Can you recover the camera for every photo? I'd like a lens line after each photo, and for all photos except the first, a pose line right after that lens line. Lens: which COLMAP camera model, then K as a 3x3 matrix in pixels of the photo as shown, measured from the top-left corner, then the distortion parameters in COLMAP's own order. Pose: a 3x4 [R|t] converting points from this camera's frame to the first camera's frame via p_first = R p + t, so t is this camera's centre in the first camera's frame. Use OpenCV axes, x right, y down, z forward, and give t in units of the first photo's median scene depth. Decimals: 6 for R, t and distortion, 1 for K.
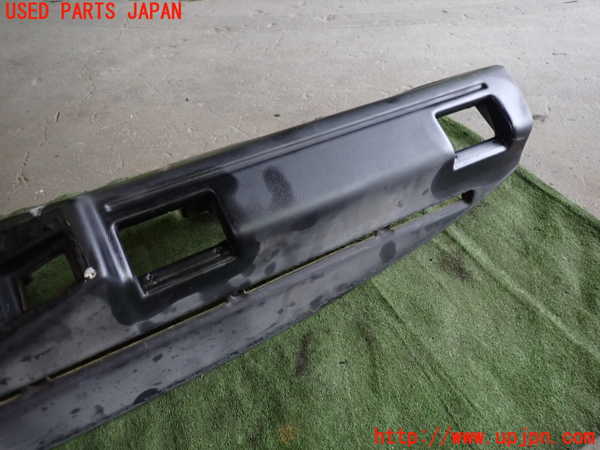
lens RADIAL K [[457.0, 0, 300.0], [0, 457.0, 225.0], [0, 0, 1]] dist [0.019782, 0.001816]
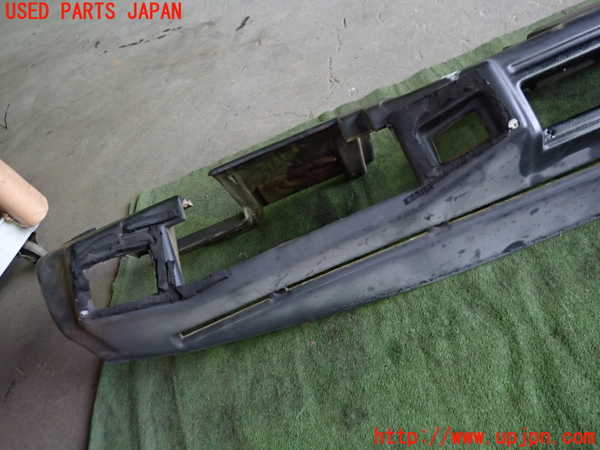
lens RADIAL K [[457.0, 0, 300.0], [0, 457.0, 225.0], [0, 0, 1]] dist [0.019782, 0.001816]
pose [[0.915923, 0.025827, -0.400521, -0.405141], [0.045649, 0.984748, 0.167892, 0.115648], [0.398749, -0.172059, 0.900775, -0.247255]]
